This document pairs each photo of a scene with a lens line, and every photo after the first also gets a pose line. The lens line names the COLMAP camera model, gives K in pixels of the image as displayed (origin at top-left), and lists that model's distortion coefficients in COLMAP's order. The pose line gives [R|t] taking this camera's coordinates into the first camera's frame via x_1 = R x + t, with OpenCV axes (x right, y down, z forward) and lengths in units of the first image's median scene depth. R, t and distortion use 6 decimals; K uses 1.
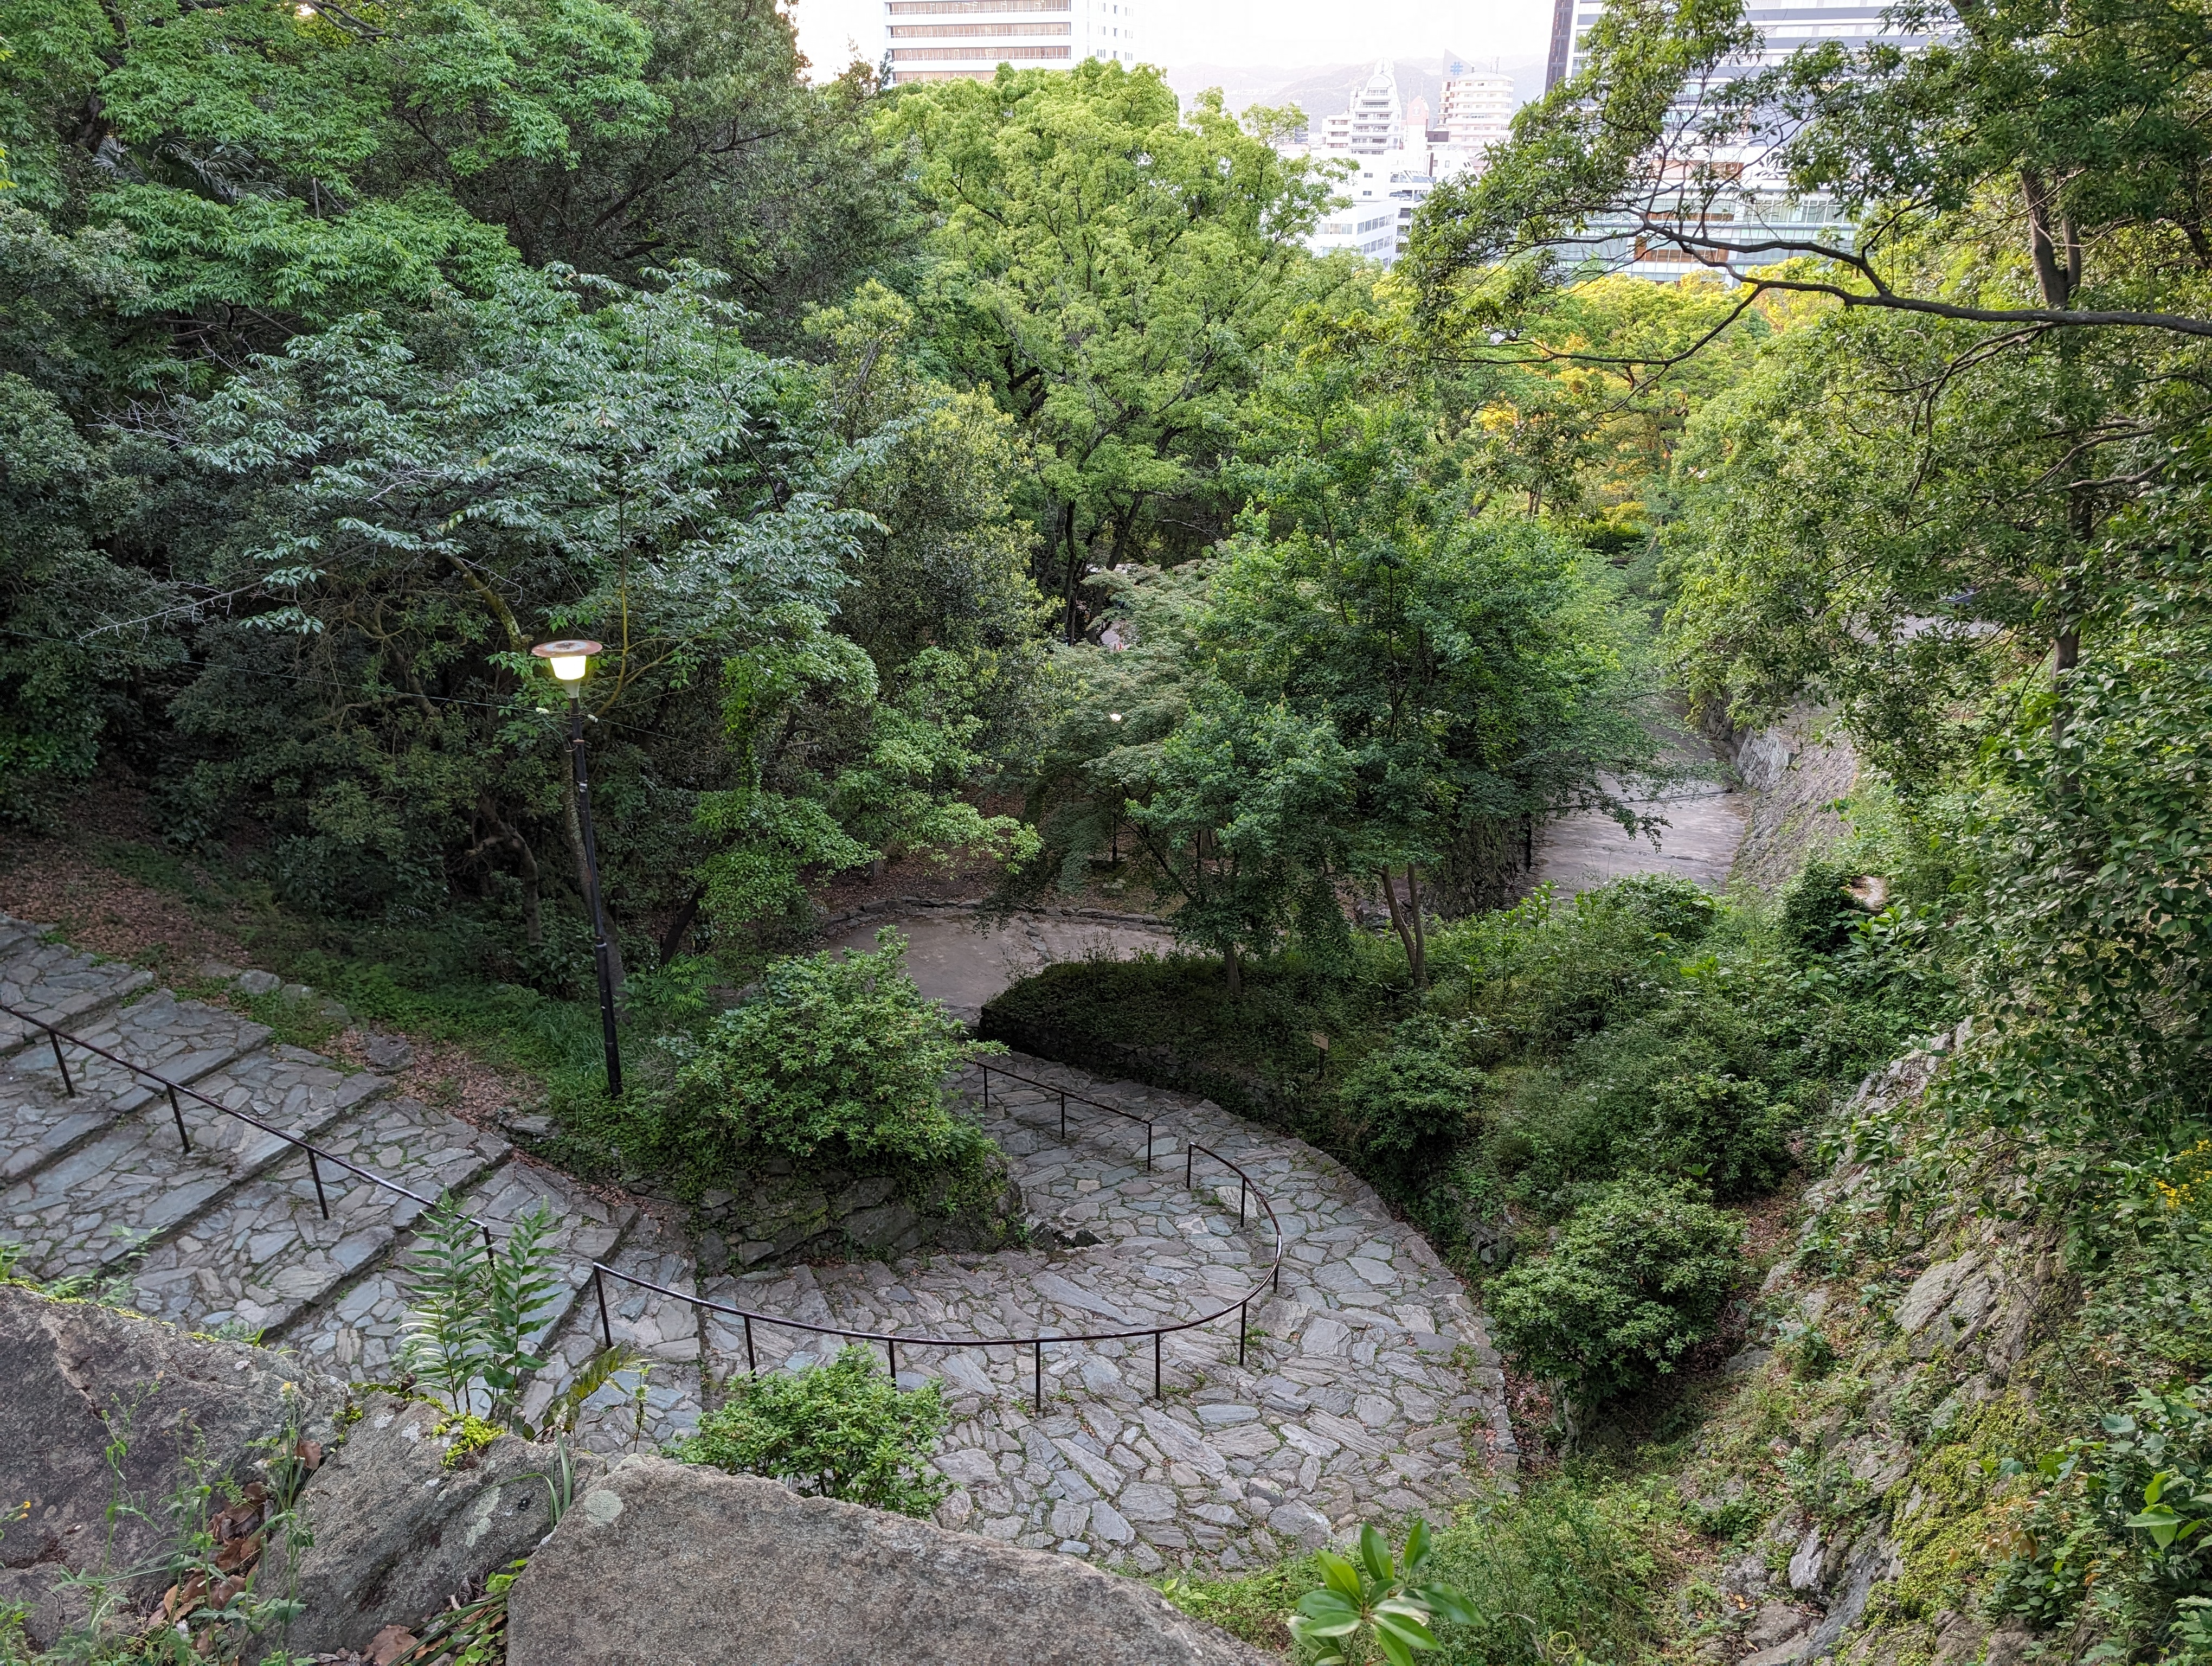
lens RADIAL K [[1549.3, 0, 1106.0], [0, 1549.3, 833.0], [0, 0, 1]] dist [0.003960, 0.000805]
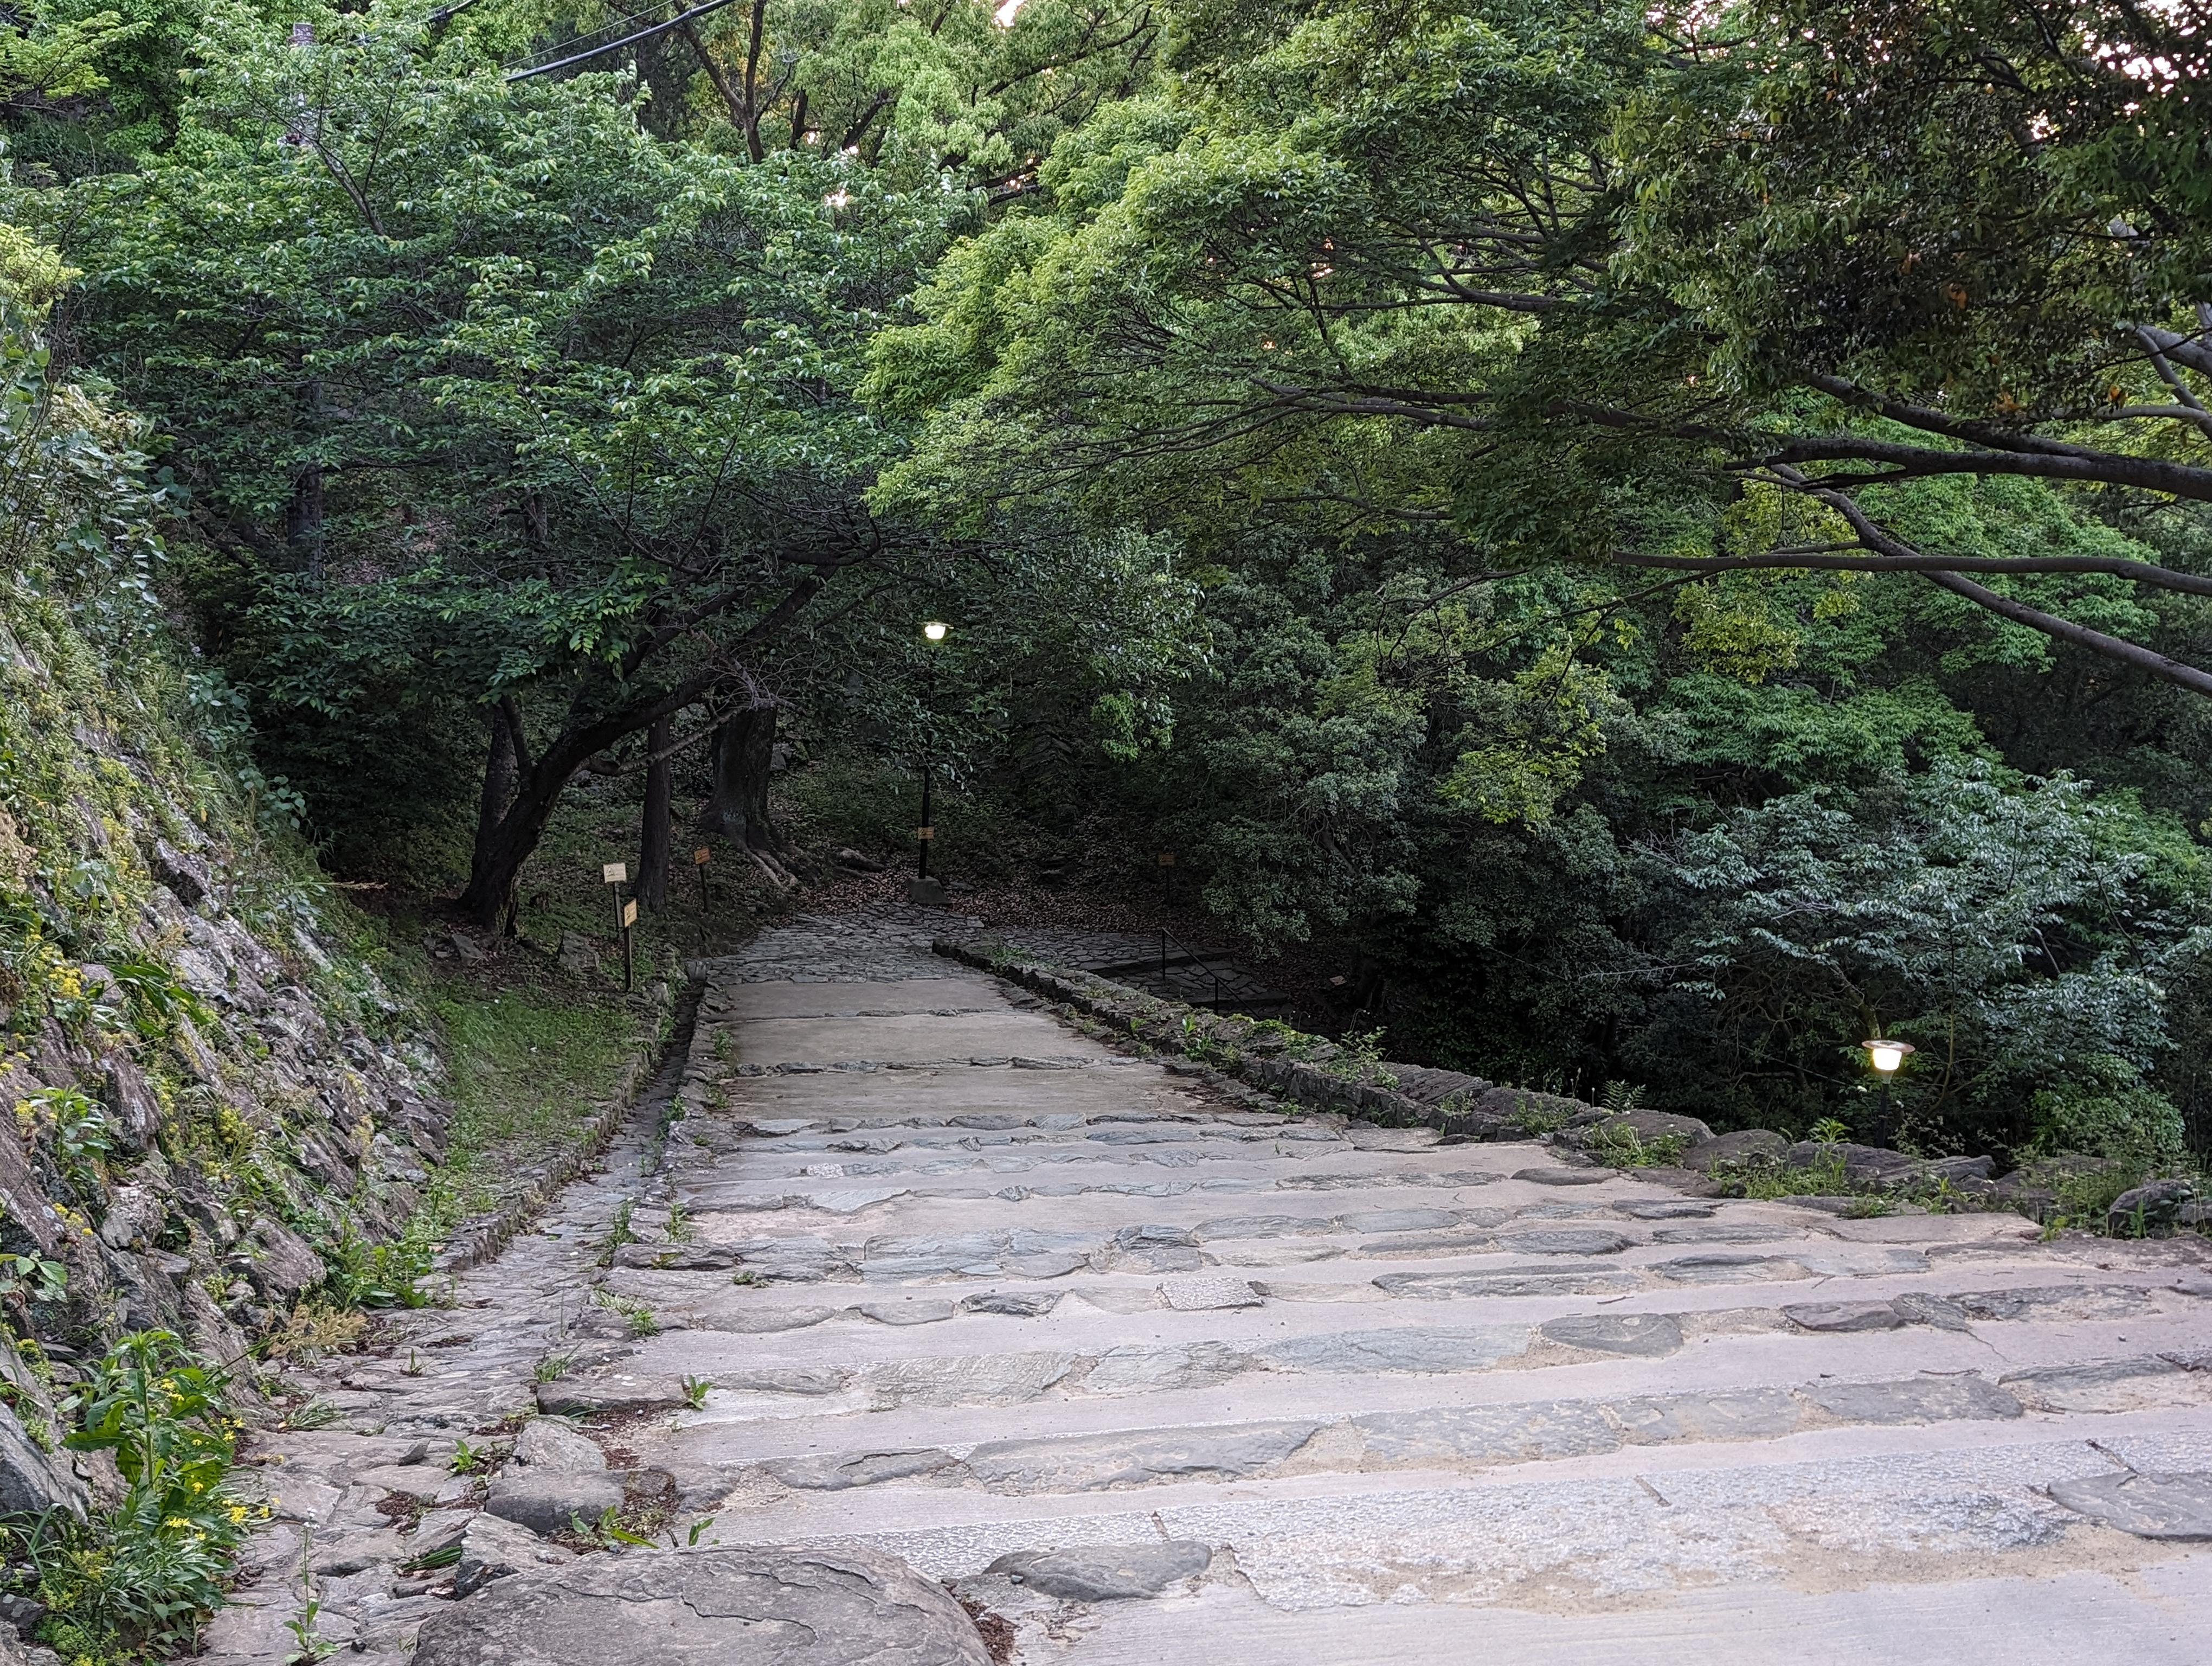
lens RADIAL K [[1549.3, 0, 1106.0], [0, 1549.3, 833.0], [0, 0, 1]] dist [0.003960, 0.000805]
pose [[0.623967, 0.097041, -0.775402, 0.205809], [-0.295653, 0.947818, -0.119294, 0.055672], [0.723363, 0.303685, 0.620097, -0.309500]]
